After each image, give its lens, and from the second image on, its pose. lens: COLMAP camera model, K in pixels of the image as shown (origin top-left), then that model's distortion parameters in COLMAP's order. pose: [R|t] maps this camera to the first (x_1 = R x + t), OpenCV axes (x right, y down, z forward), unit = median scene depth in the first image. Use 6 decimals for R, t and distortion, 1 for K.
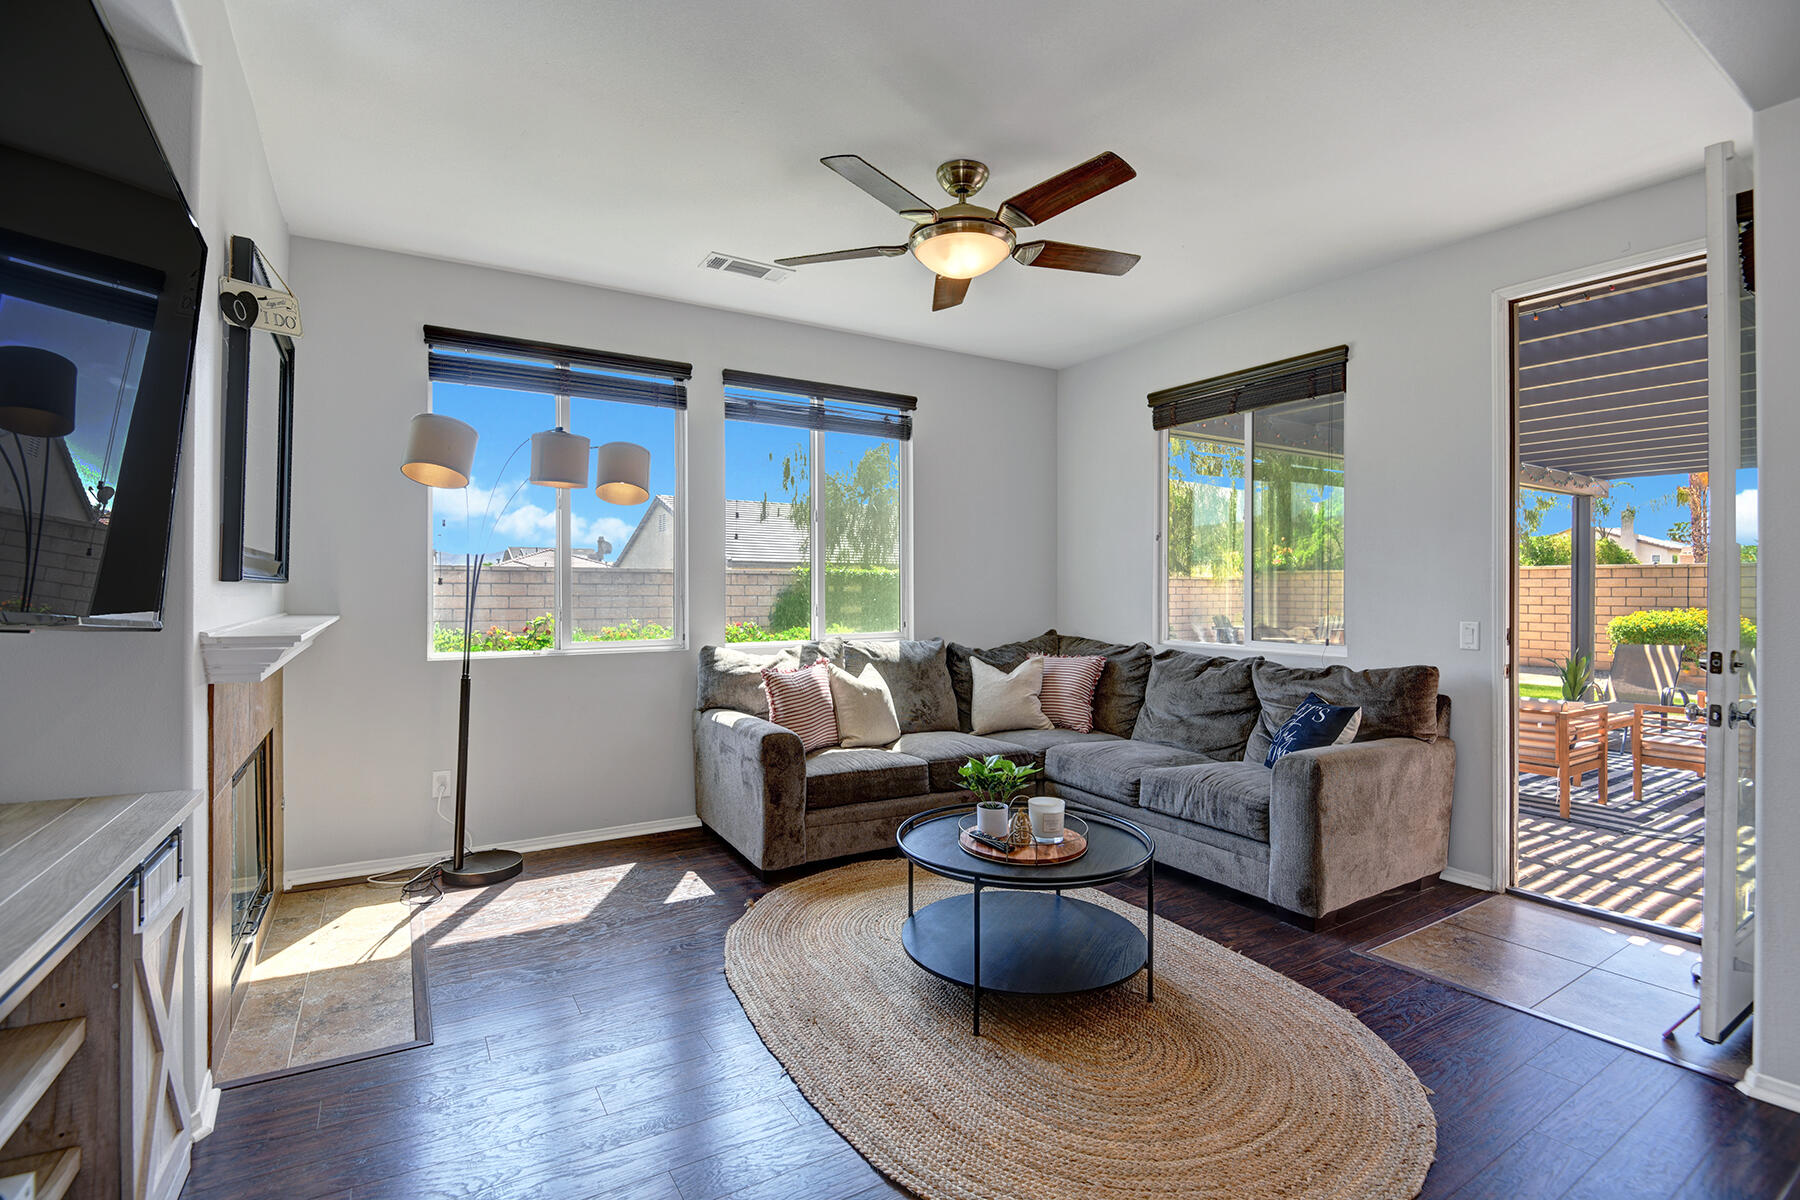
lens RADIAL K [[833.7, 0, 916.5], [0, 833.7, 586.6], [0, 0, 1]] dist [-0.009974, -0.010056]
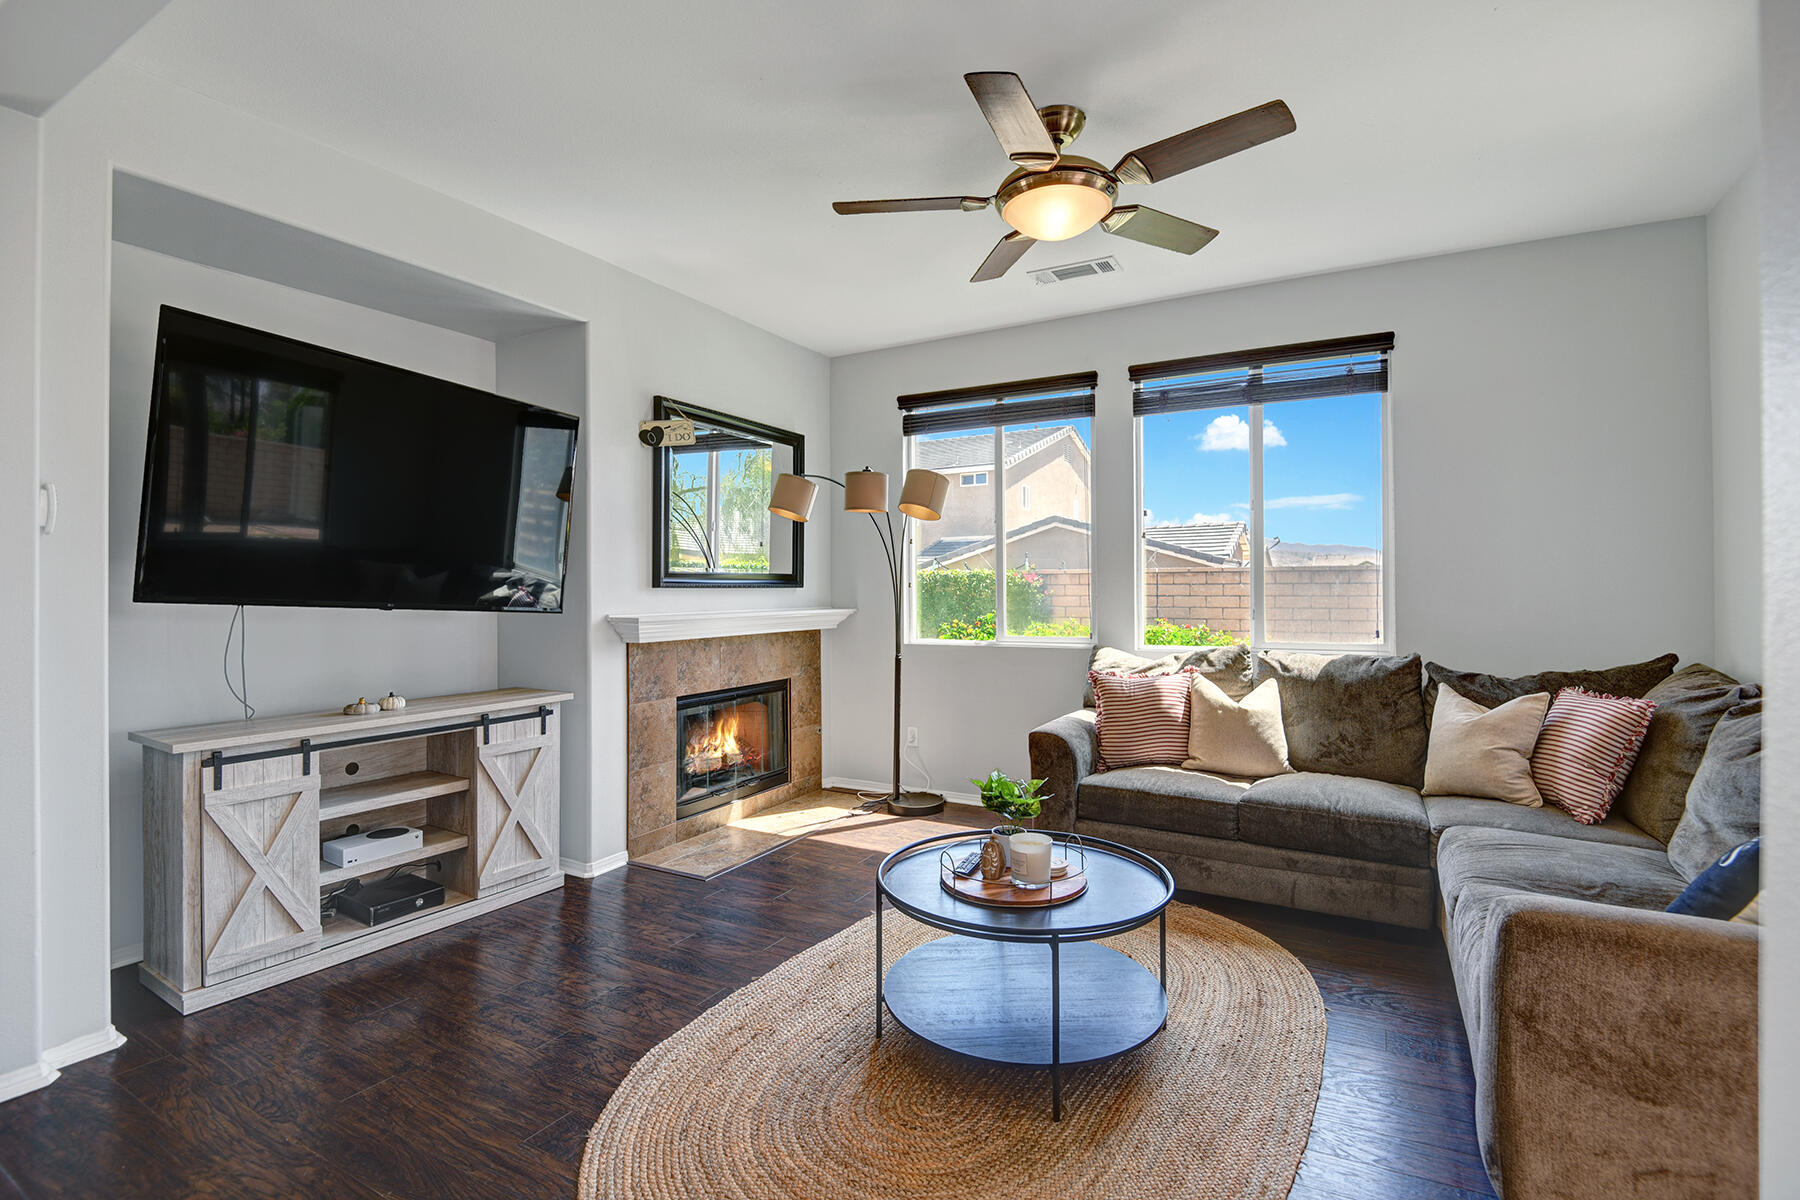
lens RADIAL K [[833.7, 0, 908.0], [0, 833.7, 593.8], [0, 0, 1]] dist [-0.009974, -0.010056]
pose [[0.482503, -0.001632, -0.875893, 0.589403], [0.009269, 0.999952, 0.003243, 0.002524], [0.875846, -0.009683, 0.482494, 0.341973]]
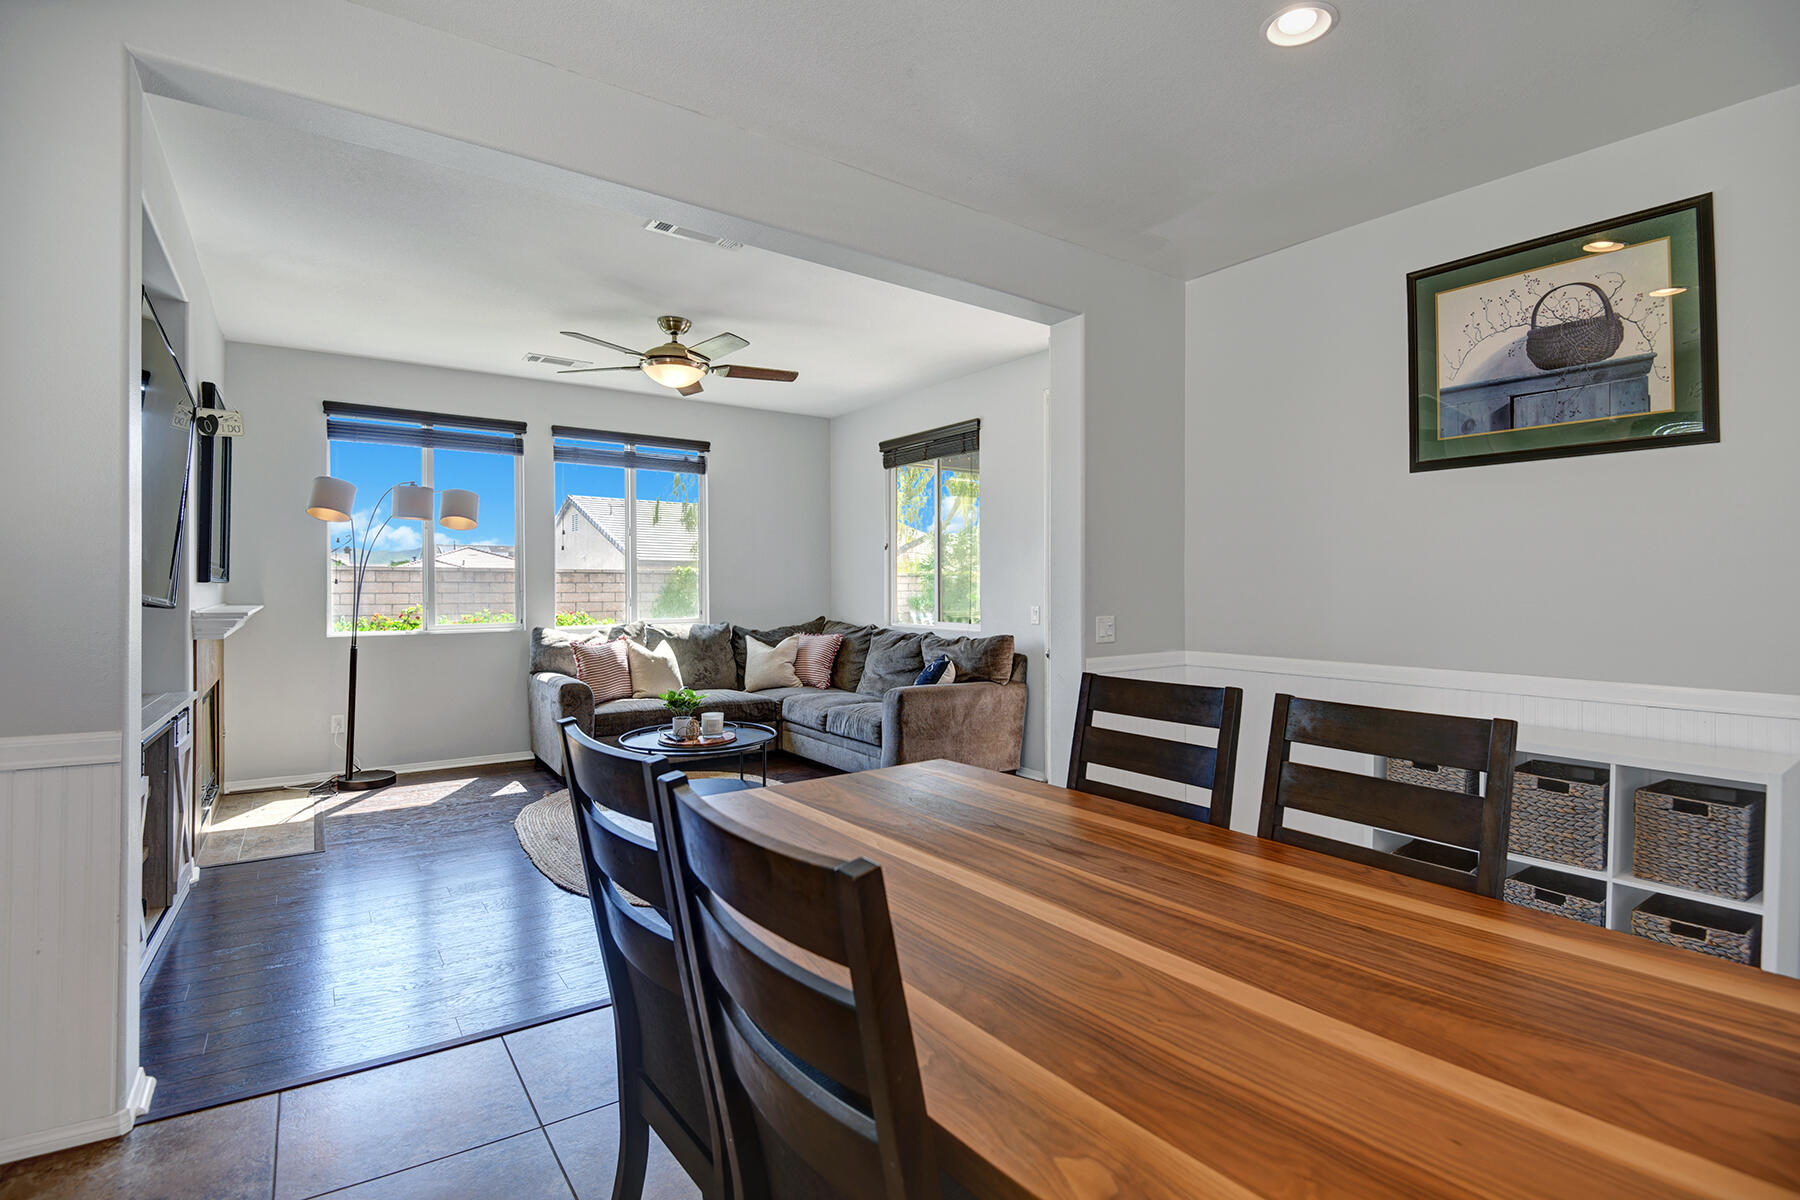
lens RADIAL K [[833.7, 0, 911.2], [0, 833.7, 585.6], [0, 0, 1]] dist [-0.009974, -0.010056]
pose [[0.997419, -0.002942, 0.071739, 0.300967], [0.002763, 0.999993, 0.002596, -0.000076], [-0.071747, -0.002391, 0.997420, -0.474395]]
